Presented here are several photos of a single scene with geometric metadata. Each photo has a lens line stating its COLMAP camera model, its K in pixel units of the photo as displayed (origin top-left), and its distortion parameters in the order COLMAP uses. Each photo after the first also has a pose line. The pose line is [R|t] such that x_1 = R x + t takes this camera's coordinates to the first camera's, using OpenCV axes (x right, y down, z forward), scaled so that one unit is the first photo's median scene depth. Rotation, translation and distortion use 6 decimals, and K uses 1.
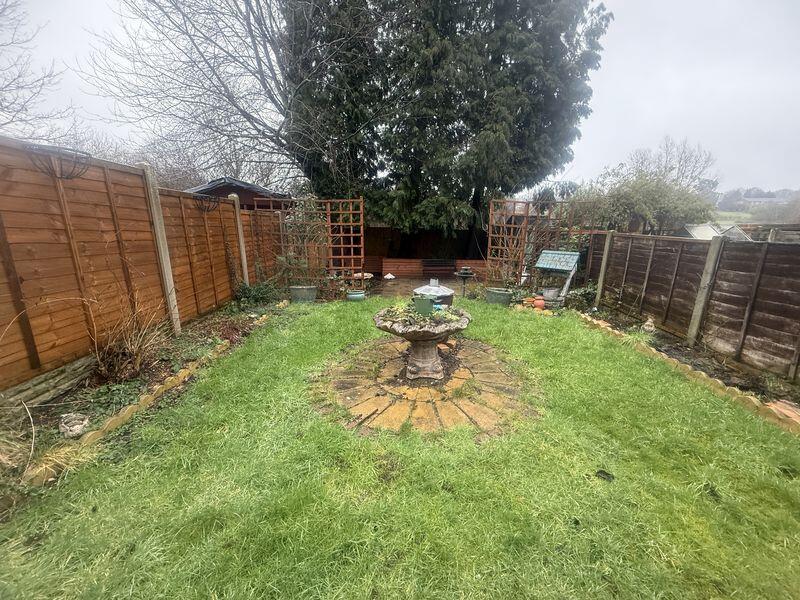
lens RADIAL K [[317.5, 0, 396.8], [0, 317.5, 302.5], [0, 0, 1]] dist [0.001964, -0.000127]
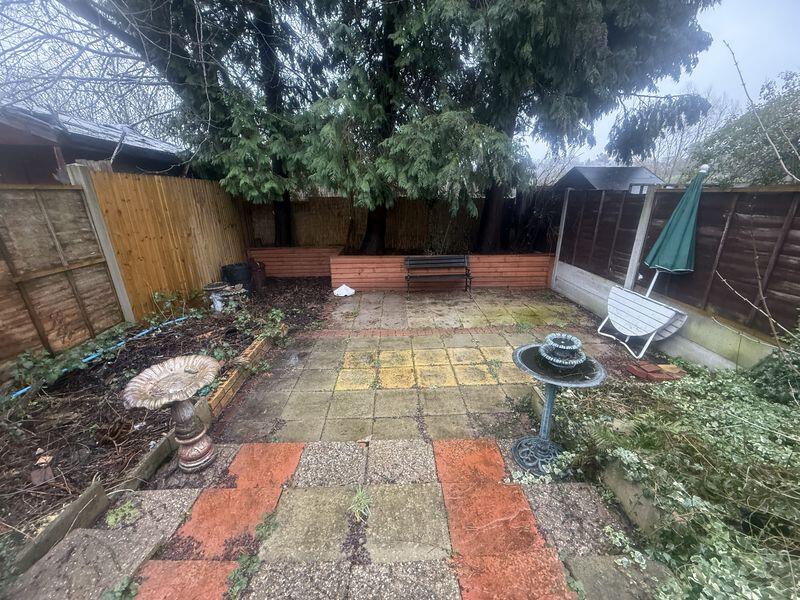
lens RADIAL K [[317.5, 0, 405.4], [0, 317.5, 301.0], [0, 0, 1]] dist [0.001964, -0.000127]
pose [[0.997347, -0.036068, 0.063228, 0.048623], [0.030607, 0.995885, 0.085297, -0.117264], [-0.066044, -0.083136, 0.994347, 0.512397]]
